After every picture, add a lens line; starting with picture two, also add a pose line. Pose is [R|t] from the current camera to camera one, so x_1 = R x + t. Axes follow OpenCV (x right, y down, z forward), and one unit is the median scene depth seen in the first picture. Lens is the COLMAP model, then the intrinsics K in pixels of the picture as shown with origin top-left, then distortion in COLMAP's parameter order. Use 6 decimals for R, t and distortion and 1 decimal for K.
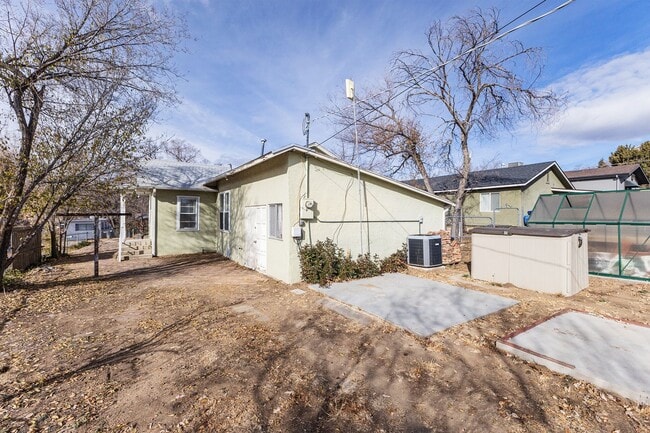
lens RADIAL K [[280.2, 0, 324.1], [0, 280.2, 214.4], [0, 0, 1]] dist [0.002224, -0.000623]
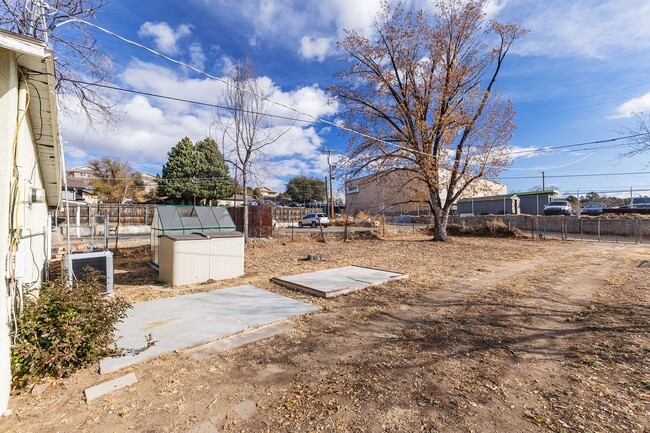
lens RADIAL K [[280.2, 0, 328.6], [0, 280.2, 213.7], [0, 0, 1]] dist [0.002224, -0.000623]
pose [[-0.161571, 0.032270, 0.986333, -0.314842], [0.012028, 0.999455, -0.030729, 0.005800], [-0.986788, 0.006899, -0.161871, 0.368543]]
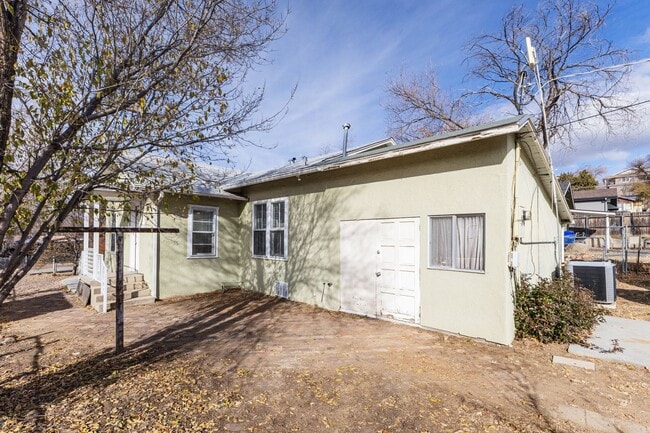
lens RADIAL K [[300.9, 0, 320.7], [0, 300.9, 236.1], [0, 0, 1]] dist [0.004914, -0.000164]
pose [[0.976764, 0.001962, 0.214310, -0.378821], [-0.001466, 0.999996, -0.002477, 0.007700], [-0.214314, 0.002105, 0.976762, 0.254815]]
